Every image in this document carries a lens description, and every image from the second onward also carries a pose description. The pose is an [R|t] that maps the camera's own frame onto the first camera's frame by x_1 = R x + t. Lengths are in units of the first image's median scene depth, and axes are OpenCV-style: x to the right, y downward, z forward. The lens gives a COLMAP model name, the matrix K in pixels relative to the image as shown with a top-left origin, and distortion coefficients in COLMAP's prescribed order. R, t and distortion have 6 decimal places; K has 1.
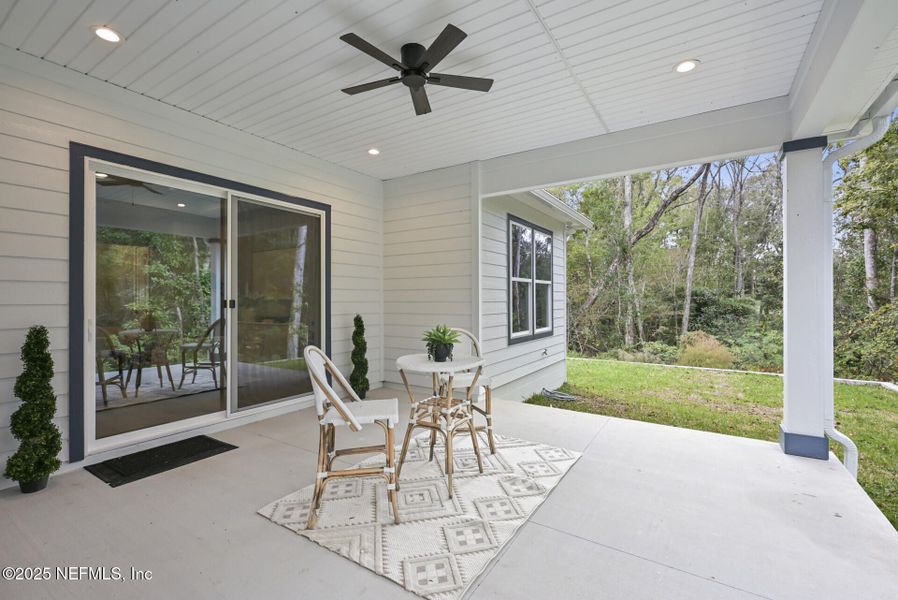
lens RADIAL K [[399.6, 0, 450.2], [0, 399.6, 298.4], [0, 0, 1]] dist [-0.000930, -0.000219]
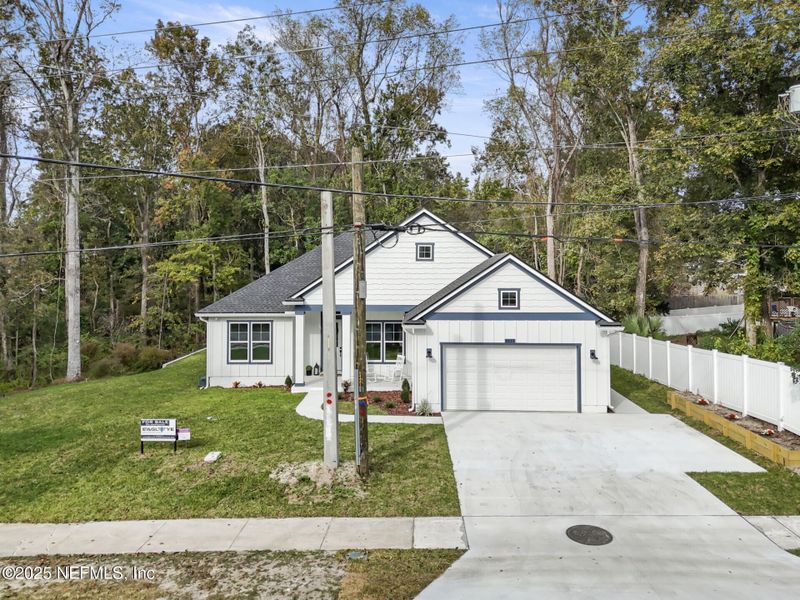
lens RADIAL K [[604.5, 0, 397.7], [0, 604.5, 258.5], [0, 0, 1]] dist [0.084736, -0.086245]
pose [[0.518403, -0.007578, -0.855103, 4.217867], [0.003225, 0.999971, -0.006907, -0.572009], [0.855130, 0.000823, 0.518413, -0.254524]]
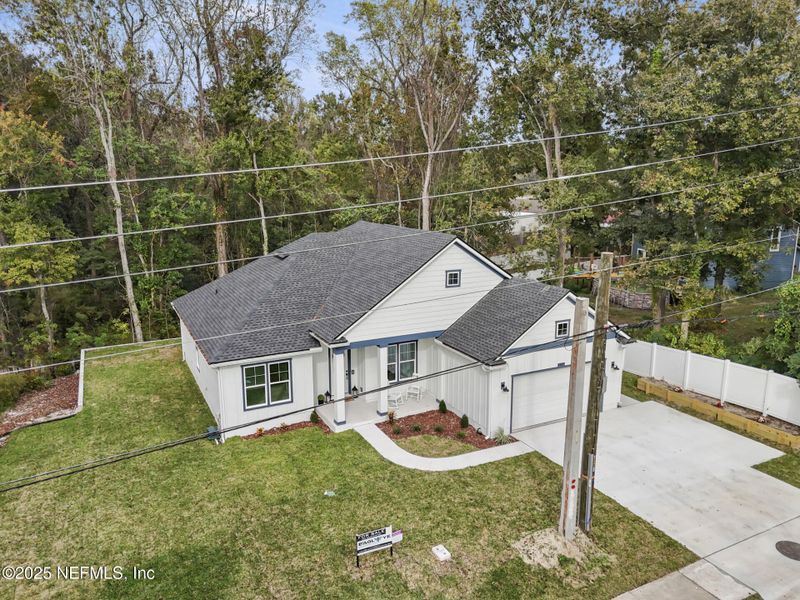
lens RADIAL K [[584.8, 0, 402.1], [0, 584.8, 311.2], [0, 0, 1]] dist [0.083693, -0.077344]
pose [[0.867861, 0.112008, -0.484017, 2.613300], [0.001713, 0.973573, 0.228370, -1.296193], [0.496805, -0.199022, 0.844734, -1.526652]]
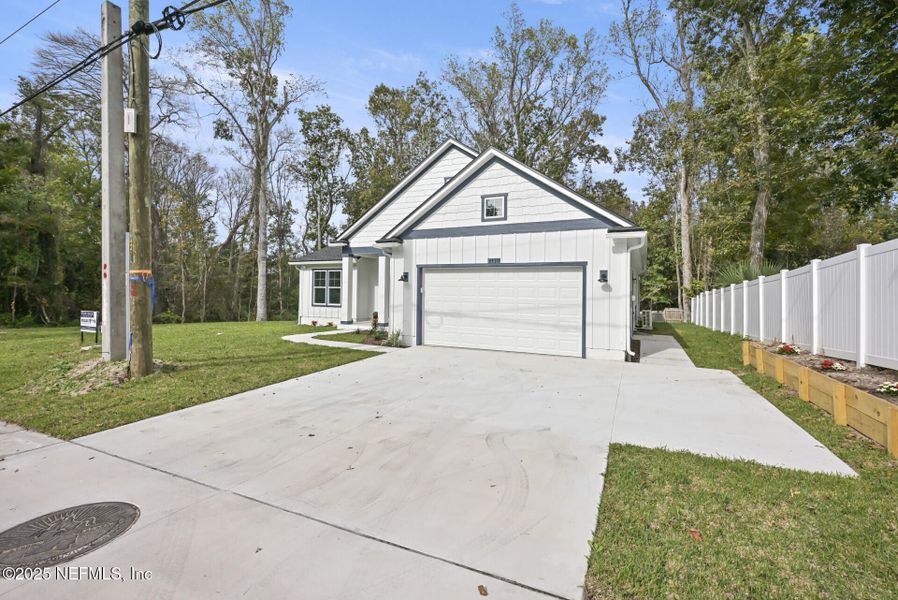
lens RADIAL K [[407.2, 0, 446.1], [0, 407.2, 285.7], [0, 0, 1]] dist [0.002081, 0.000387]
pose [[0.121302, -0.016541, -0.992478, 3.415644], [-0.014670, 0.999722, -0.018455, -0.013847], [0.992507, 0.016798, 0.121026, 1.539647]]
